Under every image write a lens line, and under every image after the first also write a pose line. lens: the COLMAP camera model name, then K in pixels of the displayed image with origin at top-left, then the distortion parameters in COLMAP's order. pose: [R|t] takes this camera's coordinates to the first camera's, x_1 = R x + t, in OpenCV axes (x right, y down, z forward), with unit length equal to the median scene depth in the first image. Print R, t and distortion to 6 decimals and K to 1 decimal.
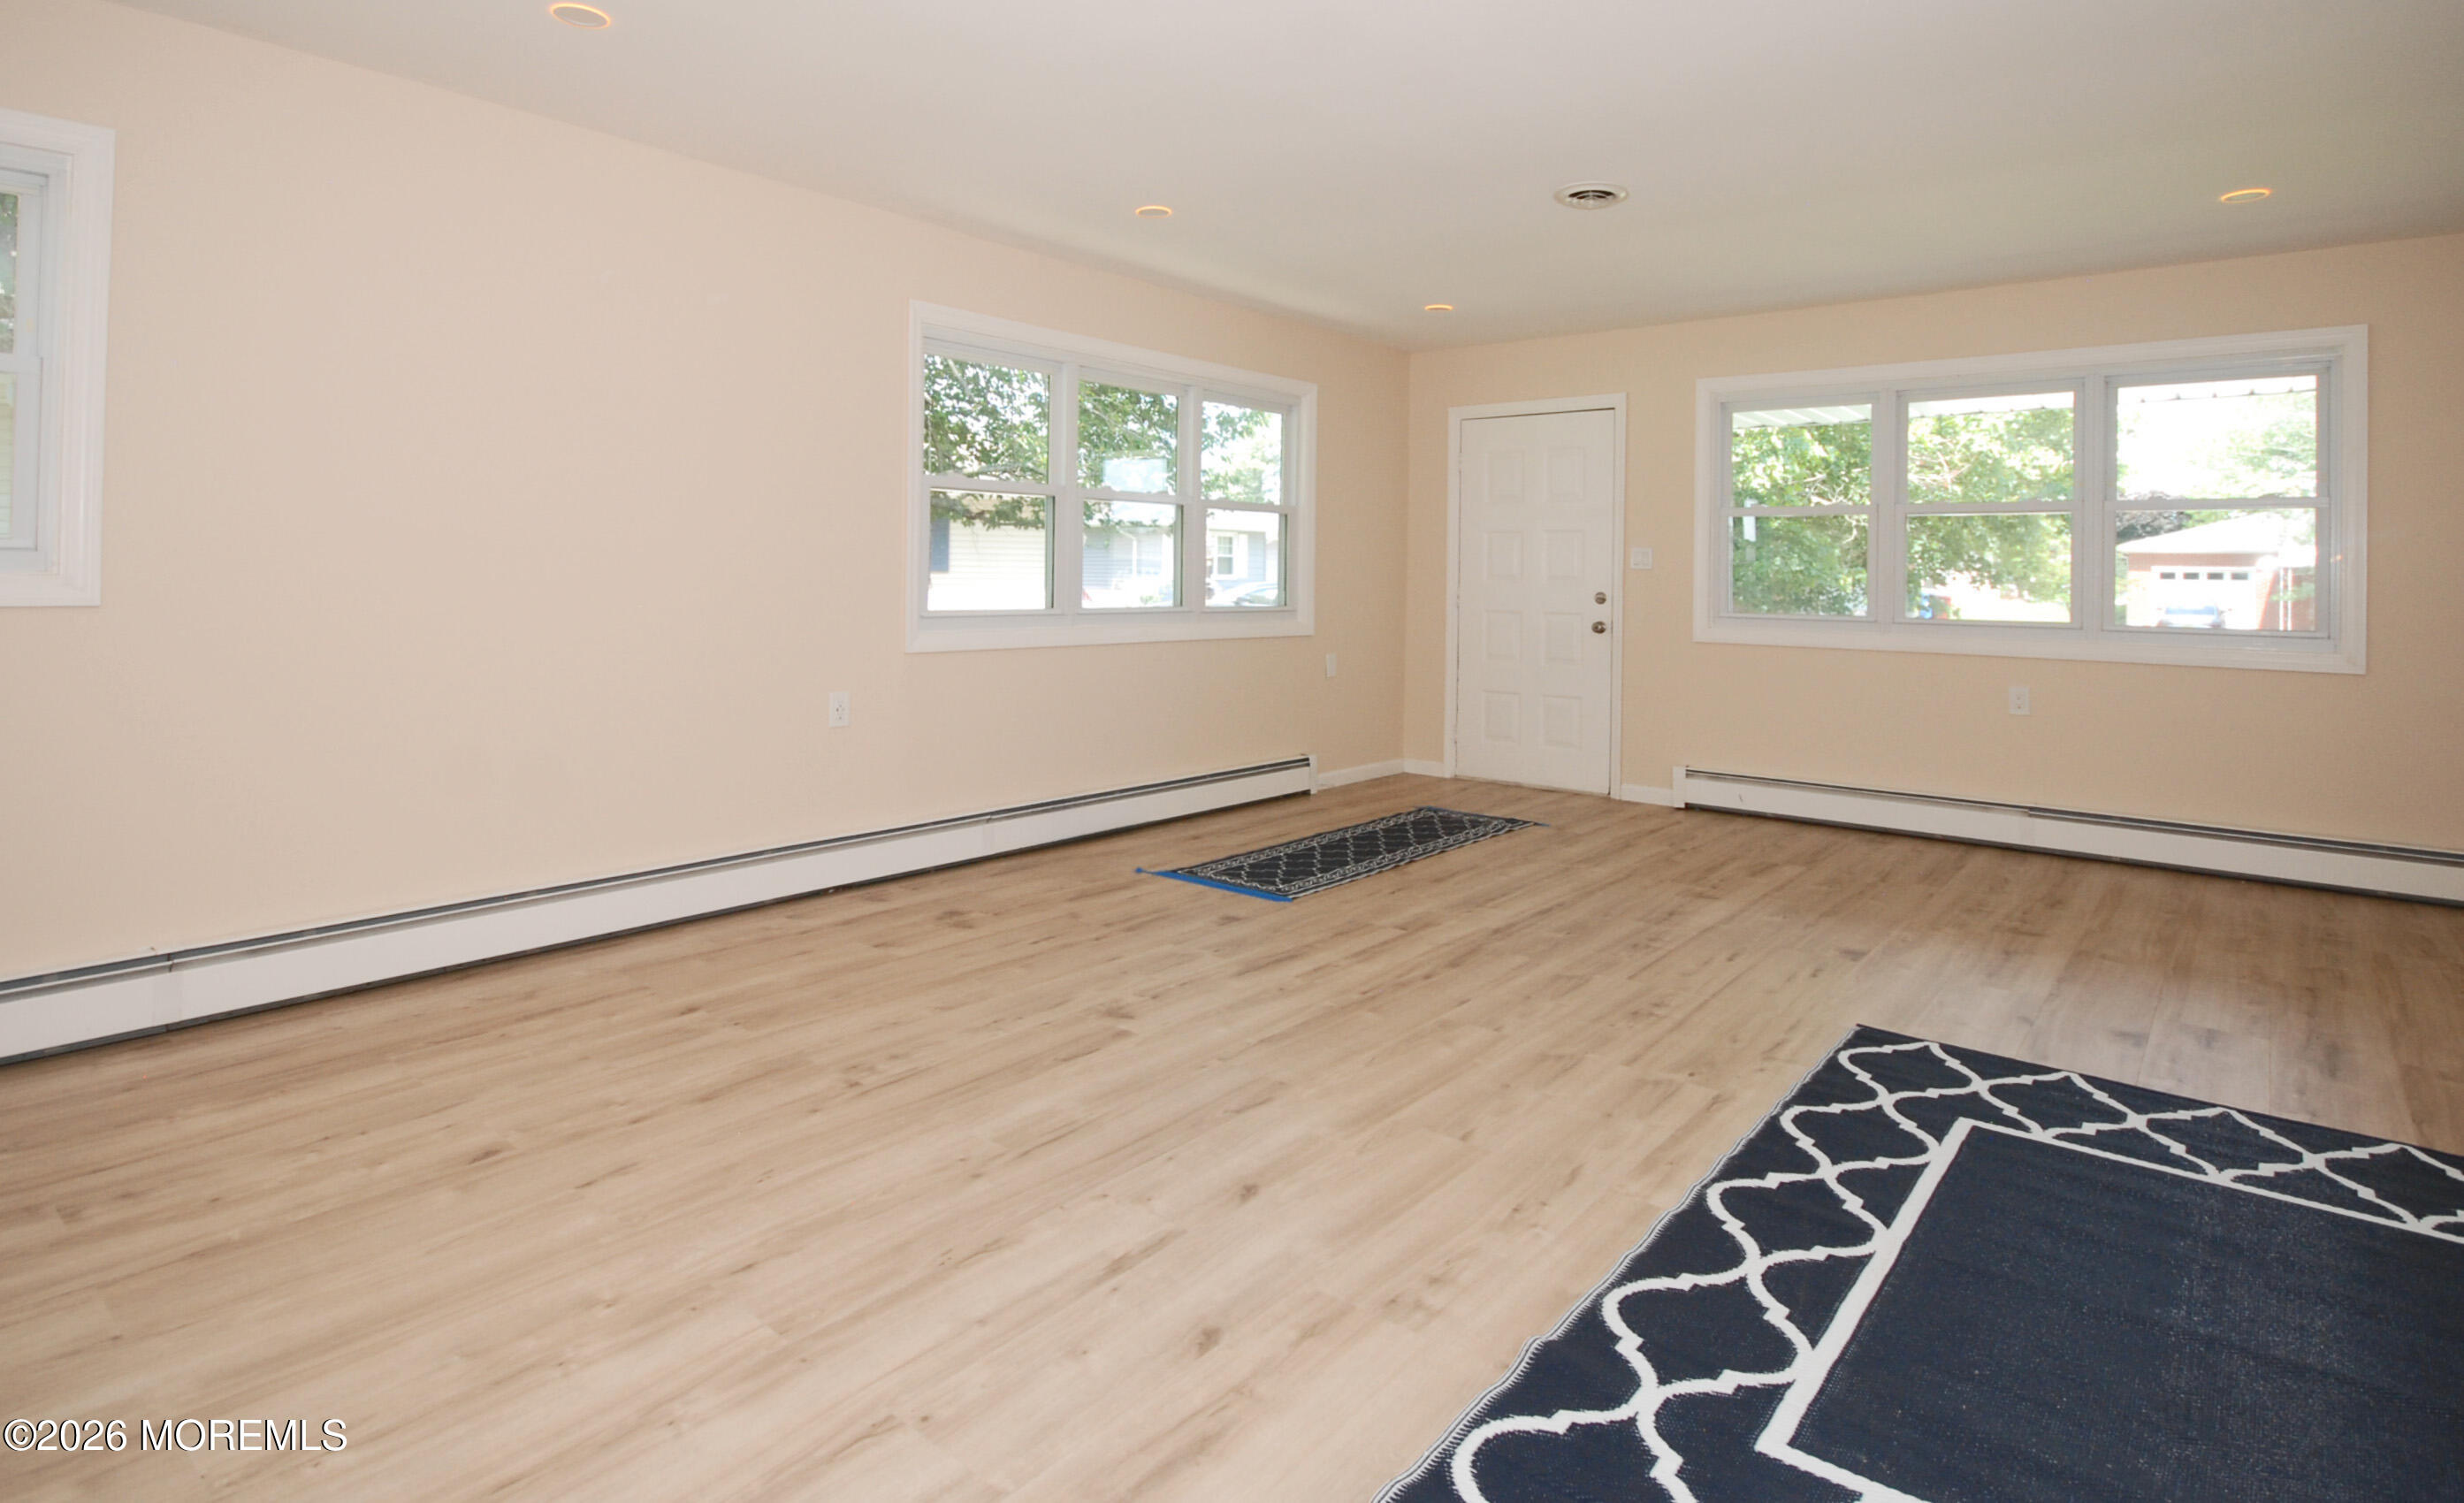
lens RADIAL K [[1269.8, 0, 1235.6], [0, 1269.8, 579.2], [0, 0, 1]] dist [-0.004377, -0.000934]
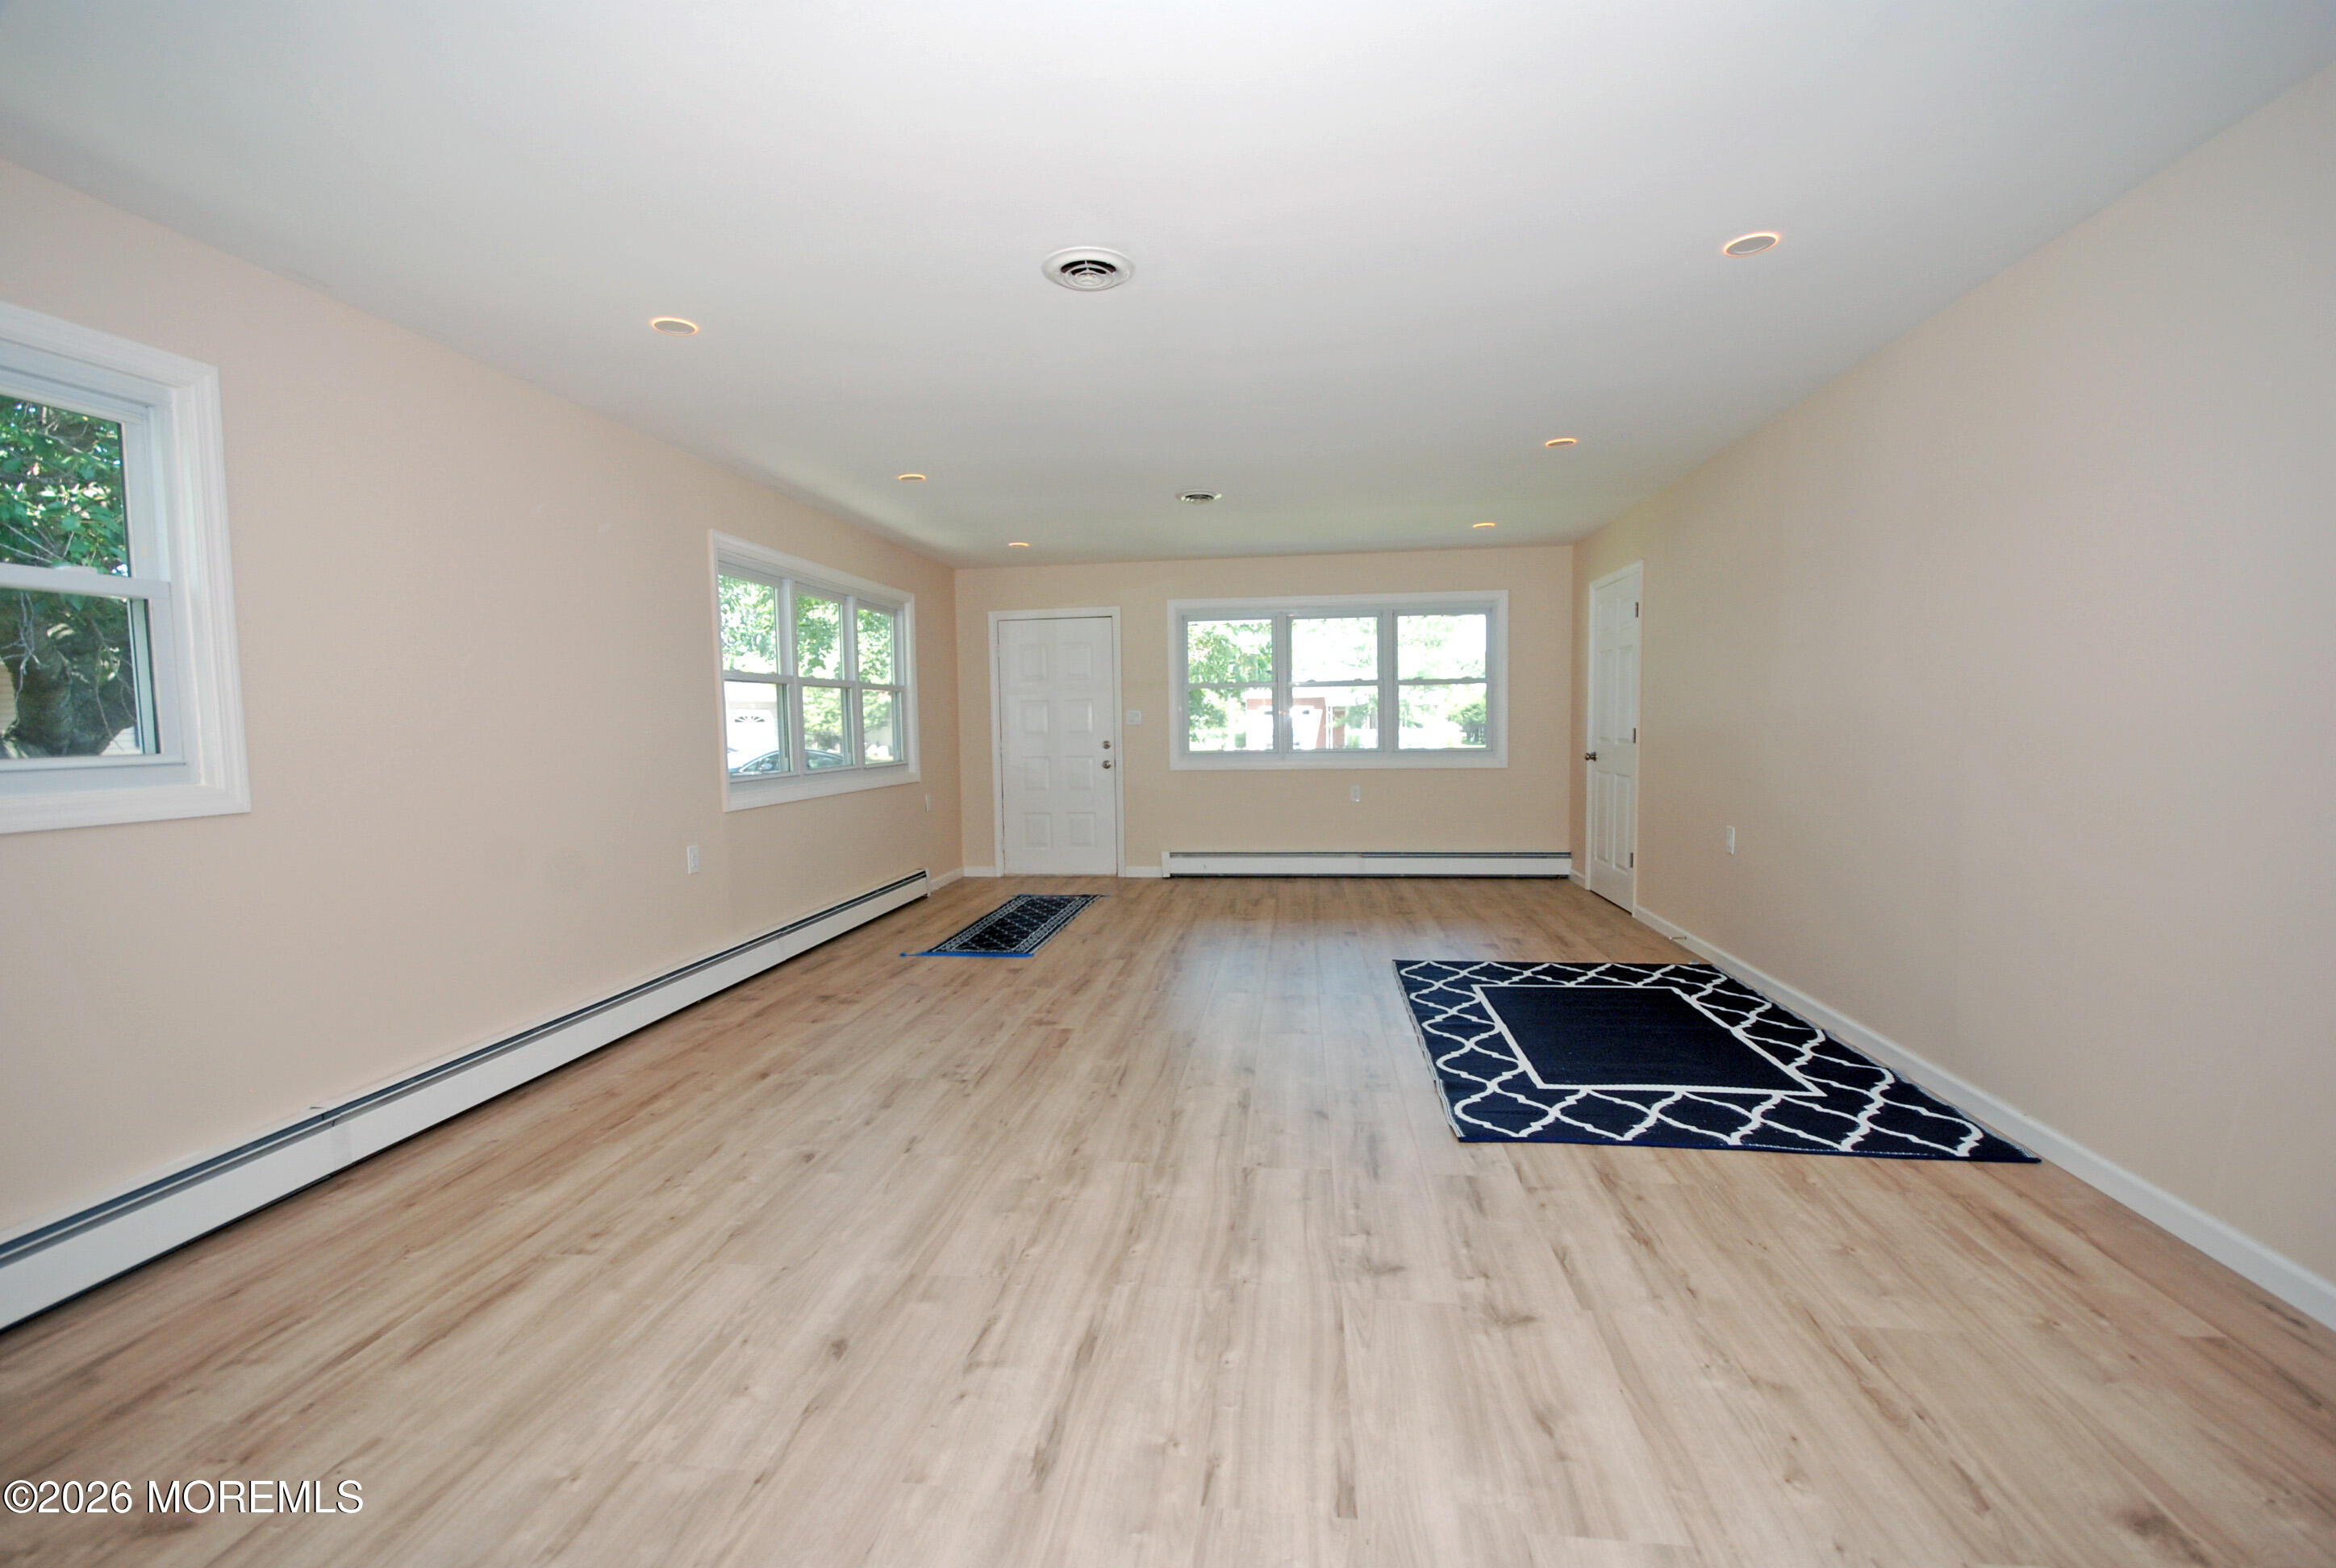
lens RADIAL K [[1036.4, 0, 1168.0], [0, 1036.4, 784.0], [0, 0, 1]] dist [-0.003835, -0.000141]
pose [[0.853311, -0.061907, 0.517715, -0.361107], [0.033770, 0.997404, 0.063605, -0.017846], [-0.520308, -0.036792, 0.853186, -0.098009]]
